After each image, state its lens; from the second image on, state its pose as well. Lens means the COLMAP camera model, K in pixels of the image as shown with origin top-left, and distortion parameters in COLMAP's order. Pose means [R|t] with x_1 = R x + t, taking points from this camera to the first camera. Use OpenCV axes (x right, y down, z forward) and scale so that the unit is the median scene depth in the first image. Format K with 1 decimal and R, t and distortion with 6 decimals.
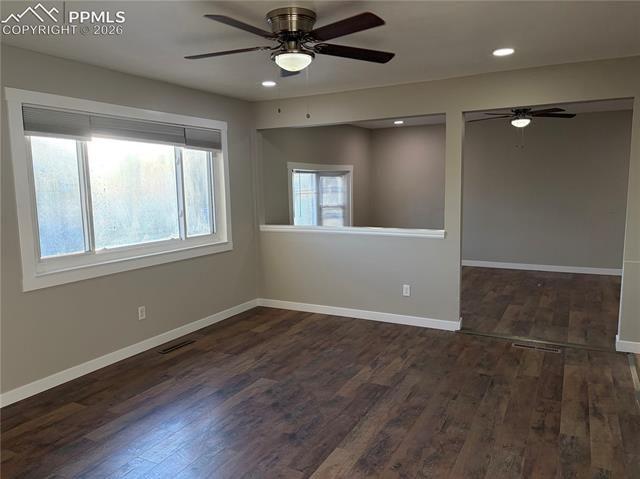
lens RADIAL K [[483.5, 0, 320.2], [0, 483.5, 240.5], [0, 0, 1]] dist [0.001439, 0.001088]
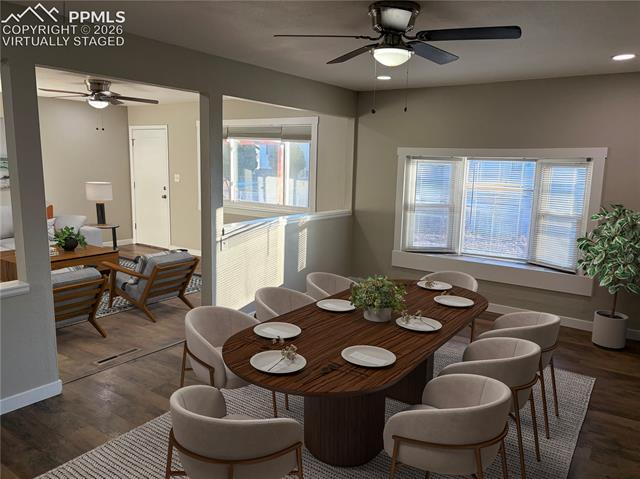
lens RADIAL K [[483.5, 0, 320.3], [0, 483.5, 240.3], [0, 0, 1]] dist [0.001439, 0.001088]
pose [[-0.116410, 0.170708, -0.978421, 0.763647], [-0.141070, 0.972289, 0.186422, -0.127709], [0.983132, 0.159727, -0.089102, 0.864891]]
